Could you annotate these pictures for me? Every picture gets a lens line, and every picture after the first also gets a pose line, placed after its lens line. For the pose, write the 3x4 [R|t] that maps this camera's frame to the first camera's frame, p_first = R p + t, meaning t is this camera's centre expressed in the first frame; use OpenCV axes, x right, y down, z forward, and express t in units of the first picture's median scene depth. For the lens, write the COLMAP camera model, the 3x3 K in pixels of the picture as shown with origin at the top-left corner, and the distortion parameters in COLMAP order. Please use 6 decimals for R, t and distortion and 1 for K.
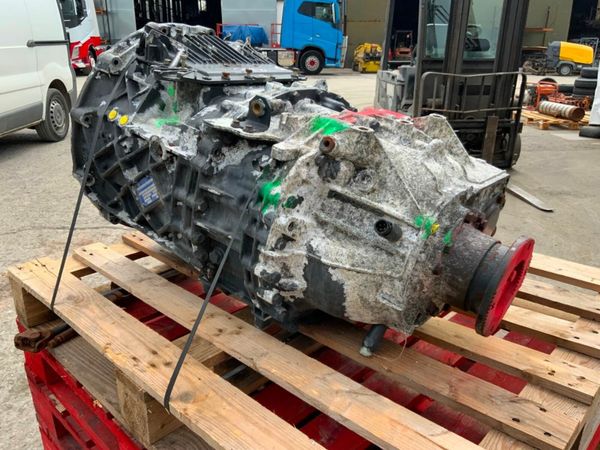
lens RADIAL K [[502.6, 0, 298.2], [0, 502.6, 225.1], [0, 0, 1]] dist [0.031974, -0.066618]
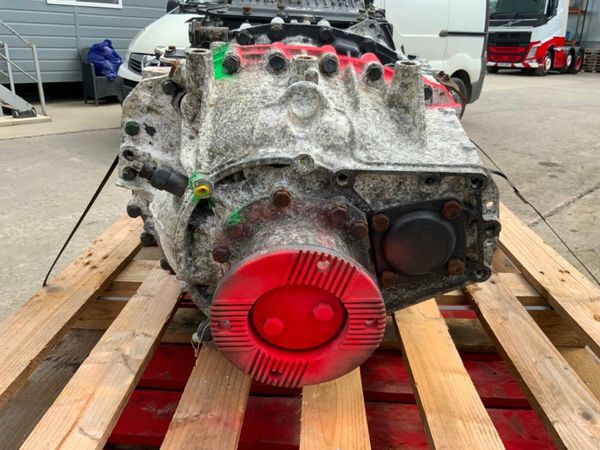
lens RADIAL K [[502.6, 0, 298.2], [0, 502.6, 225.1], [0, 0, 1]] dist [0.031974, -0.066618]
pose [[0.662028, 0.275062, -0.697180, 0.722897], [-0.278215, 0.953946, 0.112177, -0.054369], [0.695928, 0.119702, 0.708065, 0.488020]]
